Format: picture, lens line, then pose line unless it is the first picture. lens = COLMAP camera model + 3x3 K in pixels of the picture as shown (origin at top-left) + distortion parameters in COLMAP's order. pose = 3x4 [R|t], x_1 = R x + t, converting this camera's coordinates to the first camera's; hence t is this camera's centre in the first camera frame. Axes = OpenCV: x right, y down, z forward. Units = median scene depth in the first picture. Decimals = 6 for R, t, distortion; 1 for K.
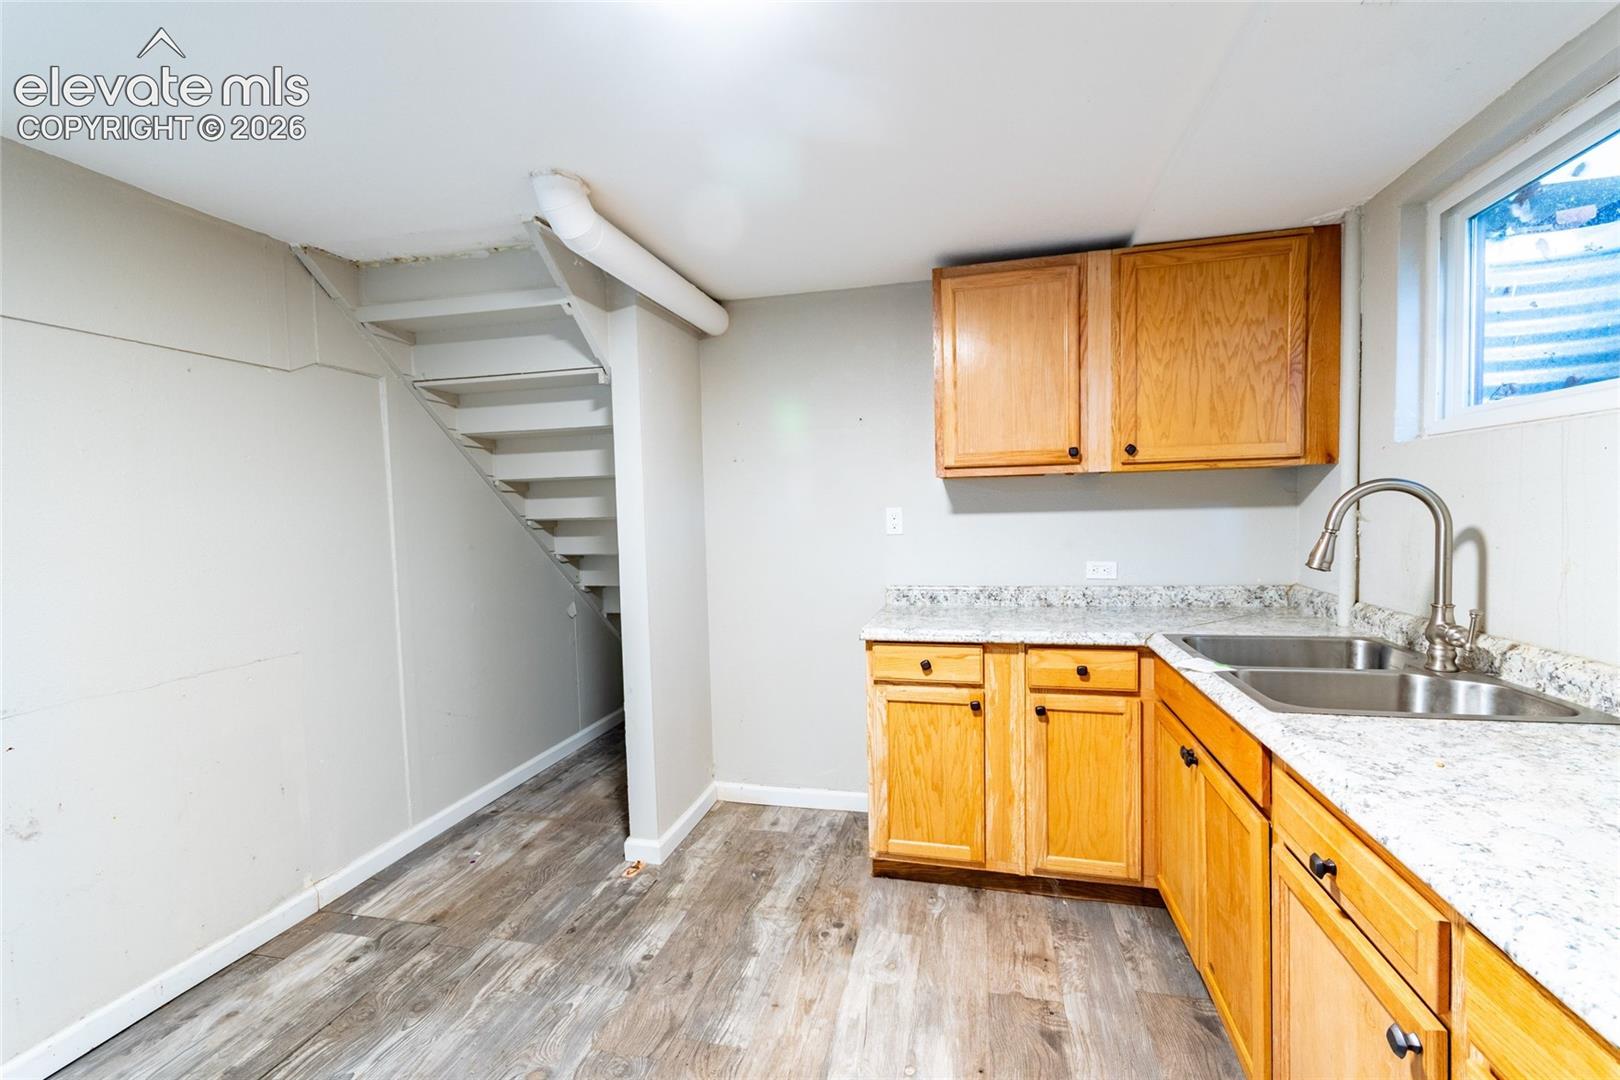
lens RADIAL K [[716.6, 0, 811.1], [0, 716.6, 543.0], [0, 0, 1]] dist [0.002098, 0.000392]
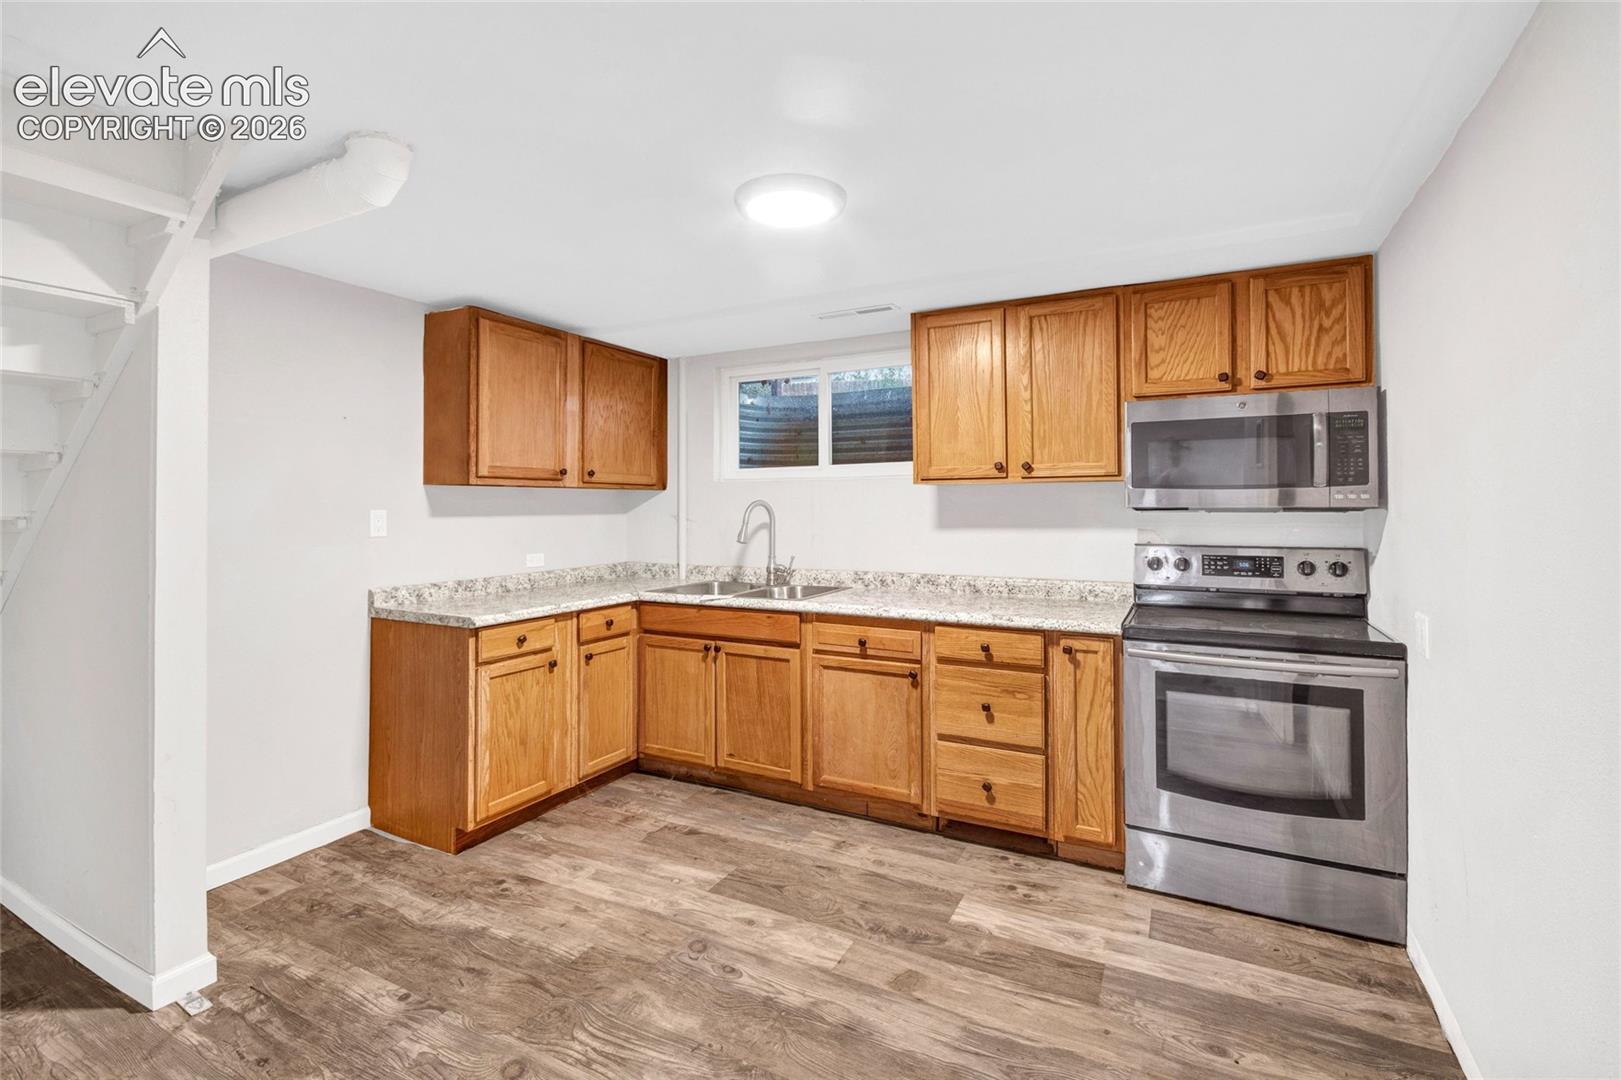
lens RADIAL K [[723.7, 0, 789.7], [0, 723.7, 501.8], [0, 0, 1]] dist [0.000465, -0.007198]
pose [[0.257286, 0.031343, 0.965827, -0.912923], [0.046343, 0.997924, -0.044730, 0.013625], [-0.965223, 0.056268, 0.255299, 0.236451]]
